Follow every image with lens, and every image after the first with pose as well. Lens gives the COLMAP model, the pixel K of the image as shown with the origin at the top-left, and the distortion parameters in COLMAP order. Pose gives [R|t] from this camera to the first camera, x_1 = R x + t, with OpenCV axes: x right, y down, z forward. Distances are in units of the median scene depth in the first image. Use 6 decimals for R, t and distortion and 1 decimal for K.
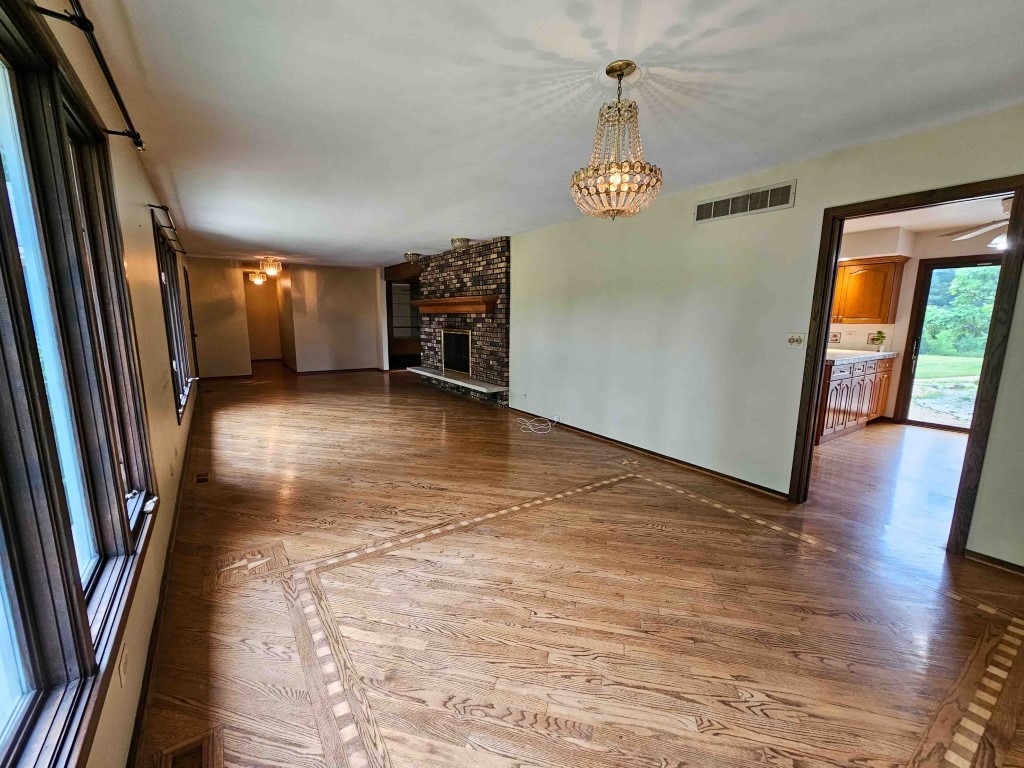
lens RADIAL K [[422.0, 0, 503.8], [0, 422.0, 384.7], [0, 0, 1]] dist [-0.003208, -0.000009]
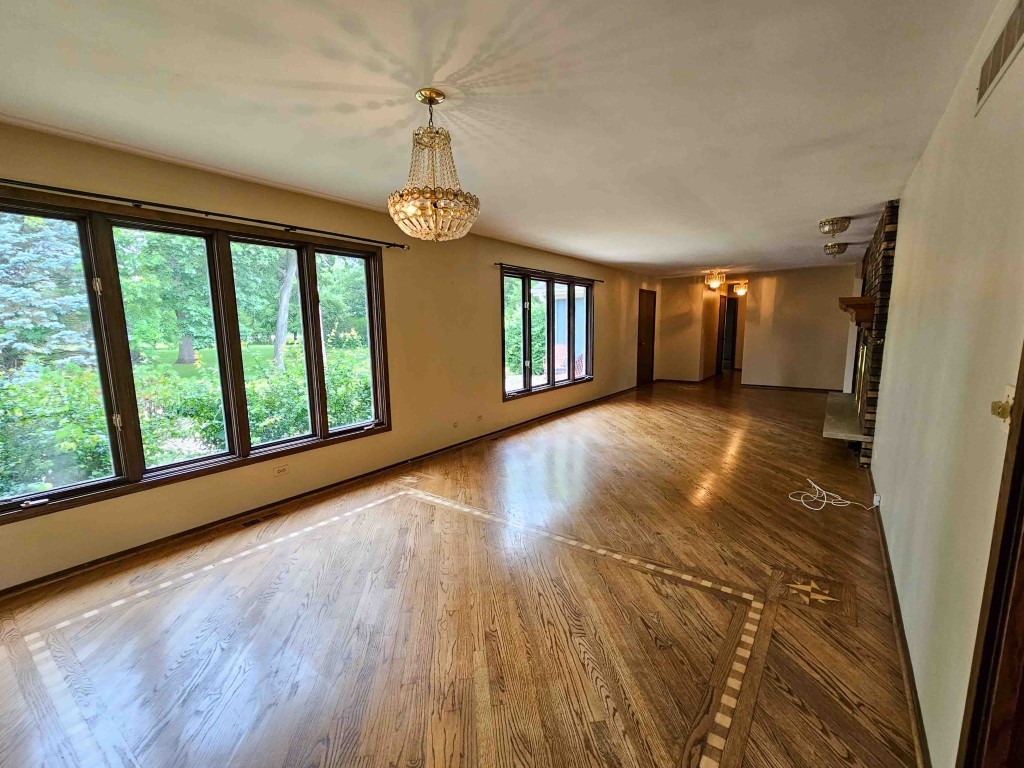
lens RADIAL K [[422.0, 0, 502.3], [0, 422.0, 386.8], [0, 0, 1]] dist [-0.003208, -0.000009]
pose [[0.375075, 0.117823, -0.919476, 0.689074], [-0.130330, 0.988740, 0.073534, -0.078961], [0.917787, 0.092254, 0.386208, 0.422790]]
